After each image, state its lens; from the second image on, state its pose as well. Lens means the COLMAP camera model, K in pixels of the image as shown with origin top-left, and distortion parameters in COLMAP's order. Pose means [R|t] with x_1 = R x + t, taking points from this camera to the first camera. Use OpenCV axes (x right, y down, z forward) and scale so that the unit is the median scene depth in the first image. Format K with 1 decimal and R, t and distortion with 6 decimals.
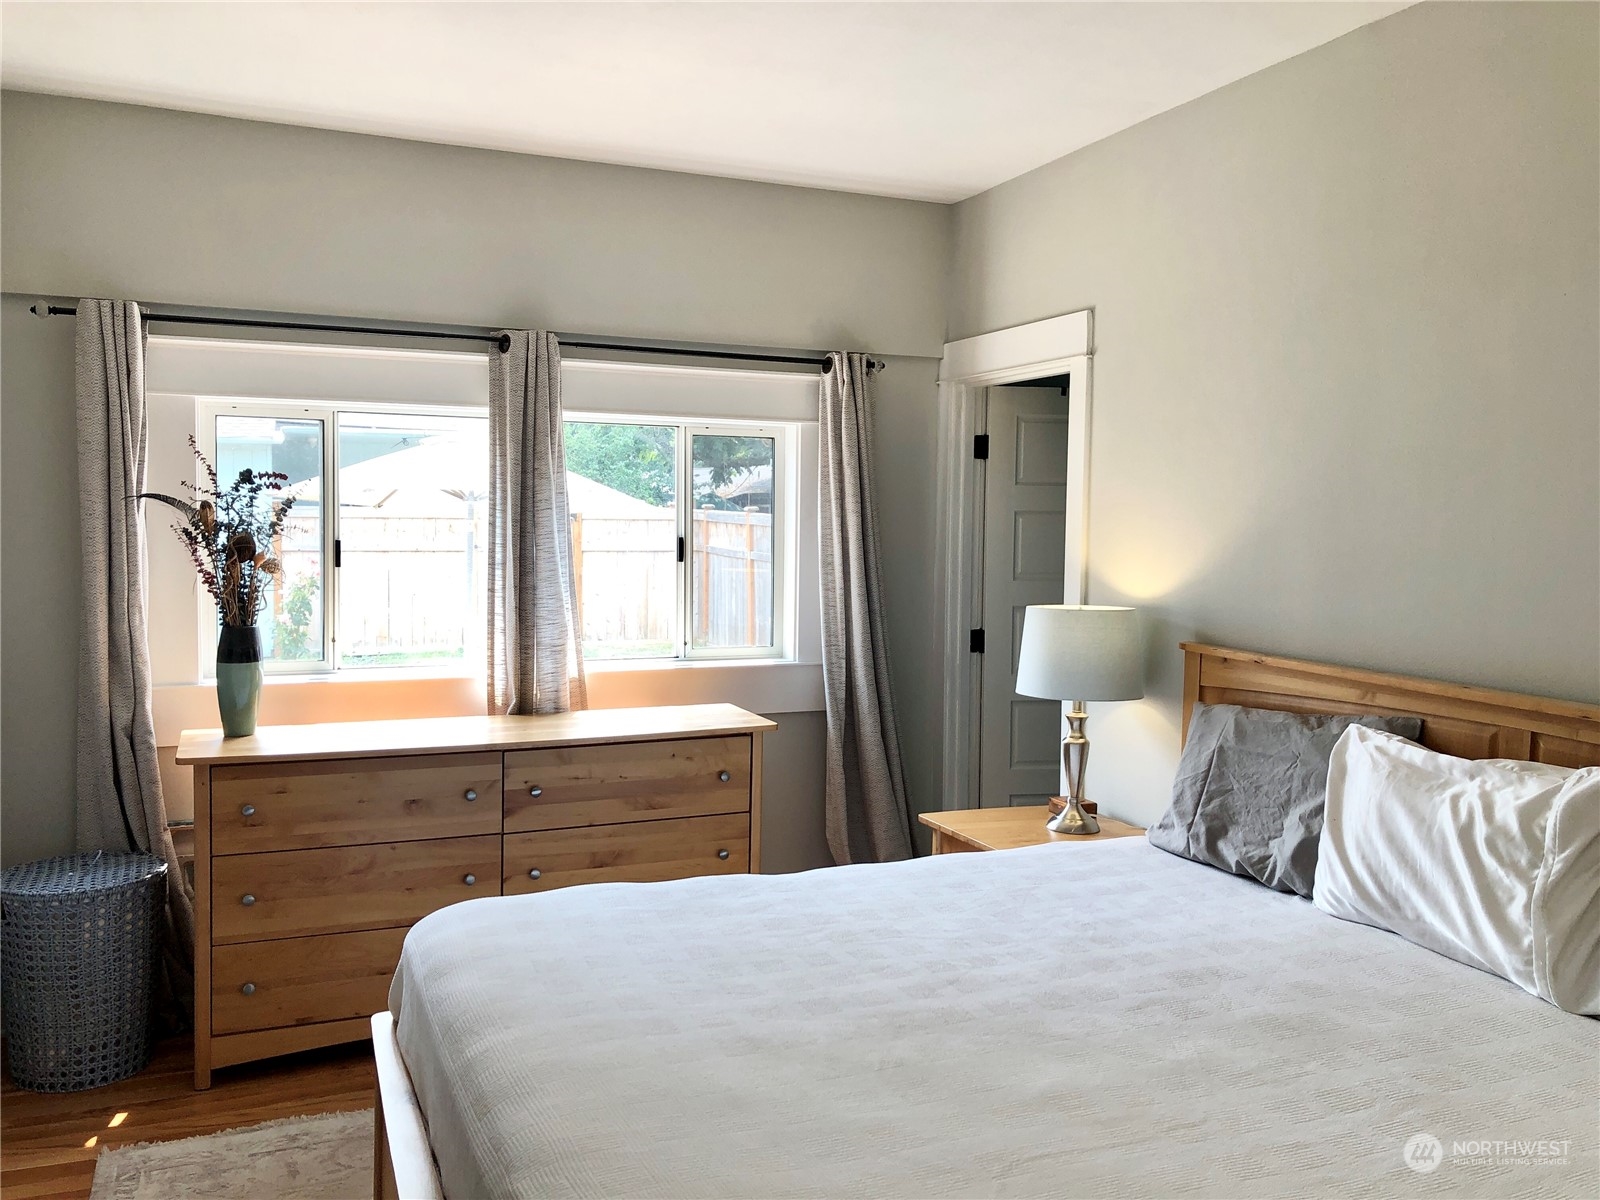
lens RADIAL K [[1294.8, 0, 801.3], [0, 1294.8, 583.5], [0, 0, 1]] dist [0.173151, -0.429918]
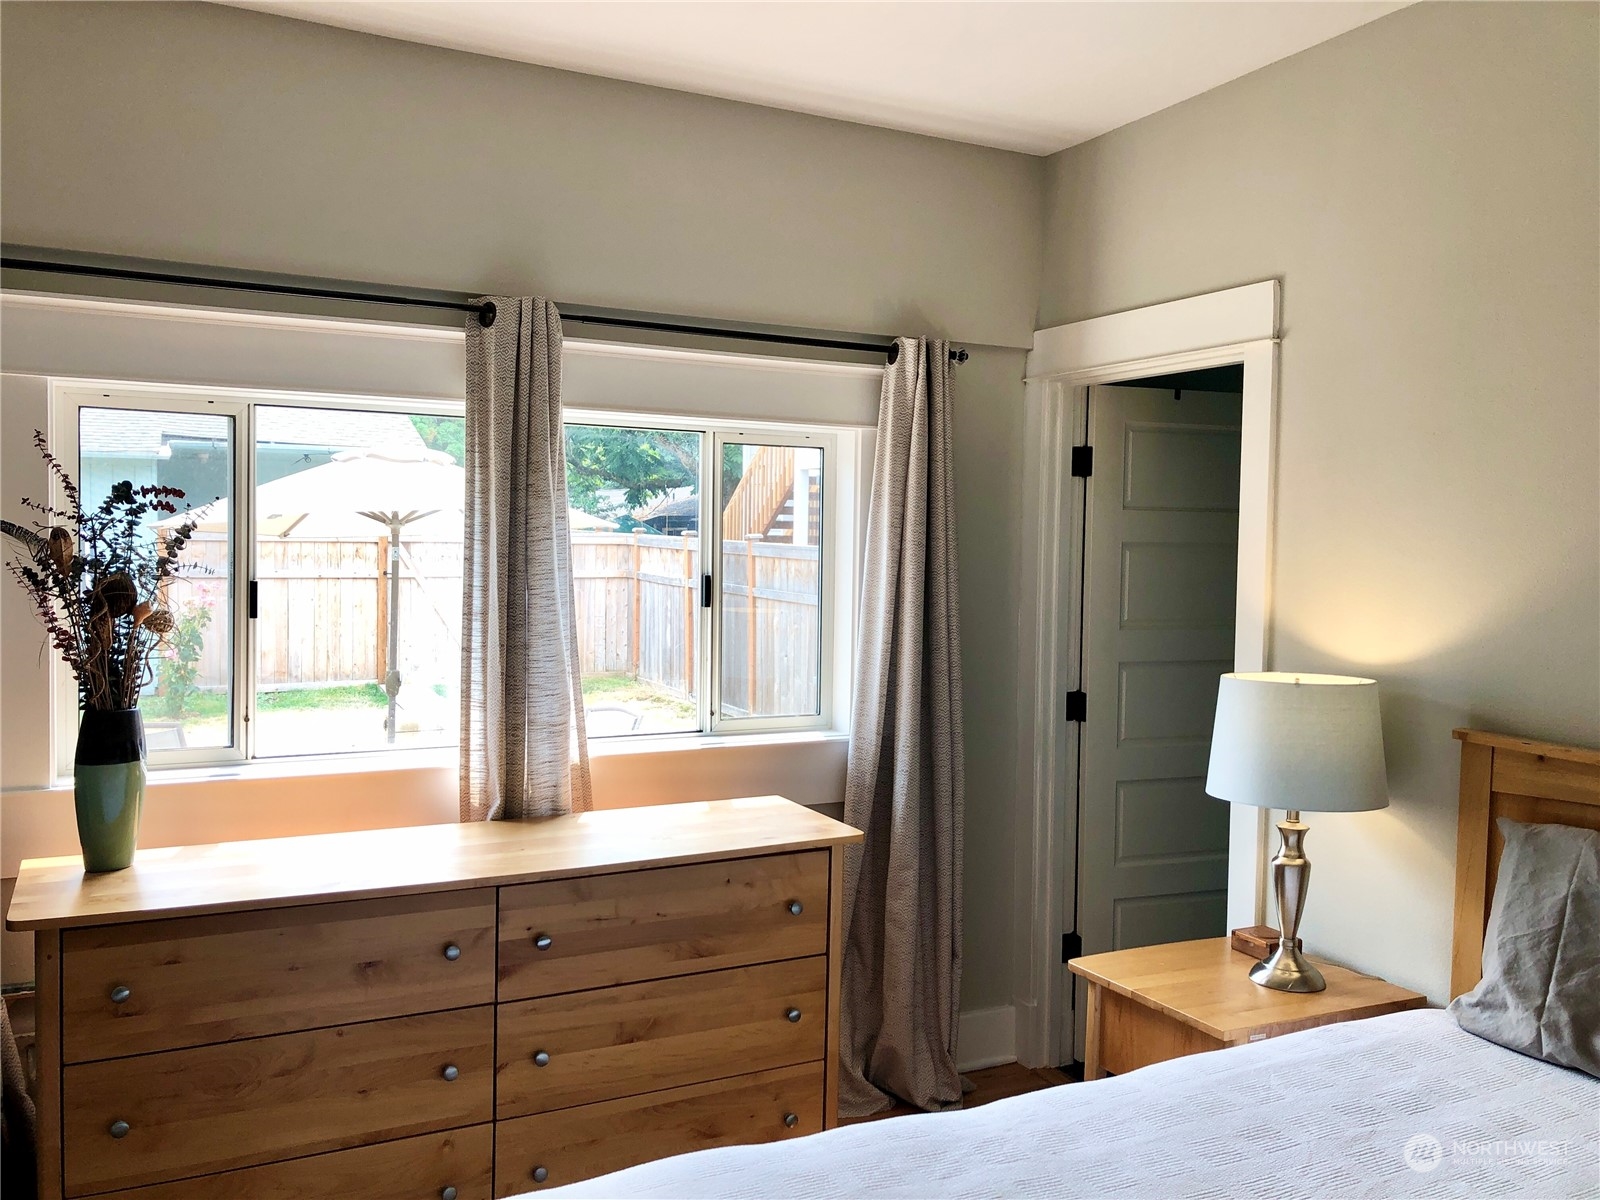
lens RADIAL K [[1304.4, 0, 798.2], [0, 1304.4, 592.5], [0, 0, 1]] dist [0.068026, -0.073731]
pose [[0.997501, 0.001609, 0.070627, -0.109398], [-0.000828, 0.999938, -0.011075, -0.019910], [-0.070641, 0.010989, 0.997441, 0.266015]]
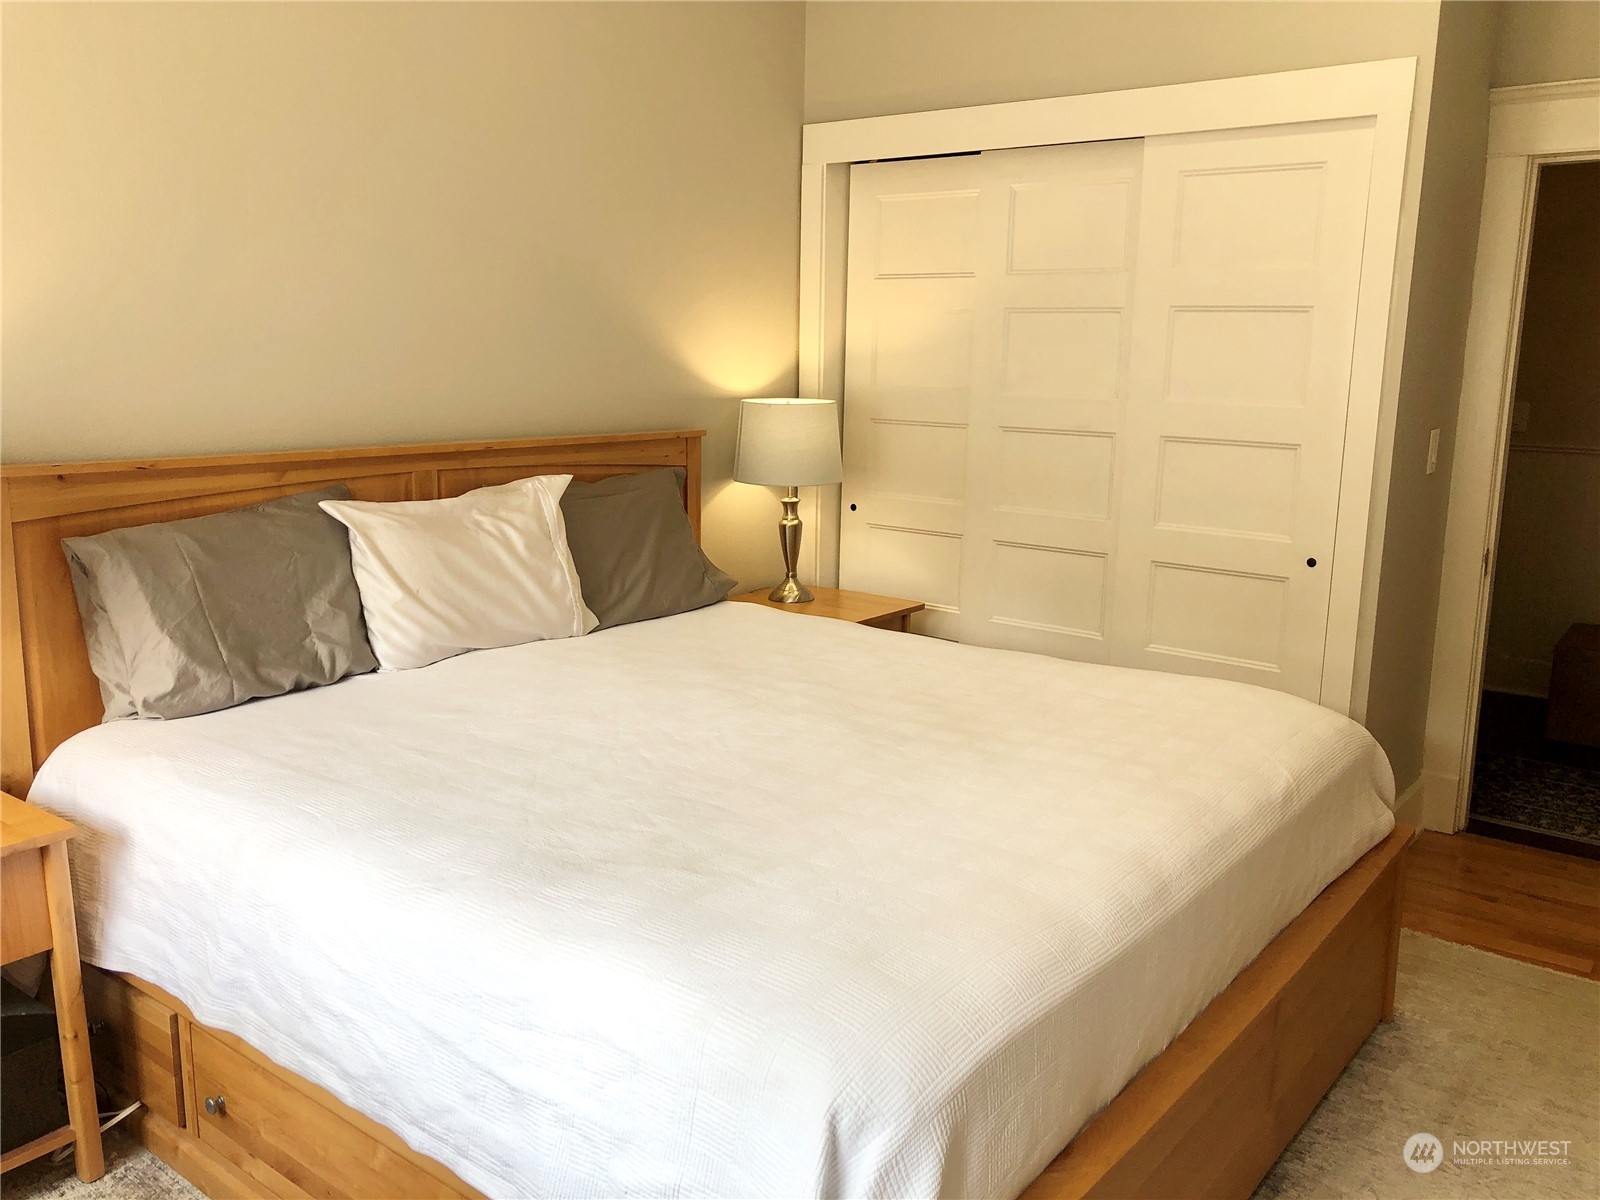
lens RADIAL K [[1304.4, 0, 798.2], [0, 1304.4, 592.5], [0, 0, 1]] dist [0.068026, -0.073731]
pose [[-0.485641, -0.186319, 0.854071, -0.458304], [0.025772, 0.973545, 0.227037, -0.032893], [-0.873778, 0.132270, -0.467992, 0.842604]]
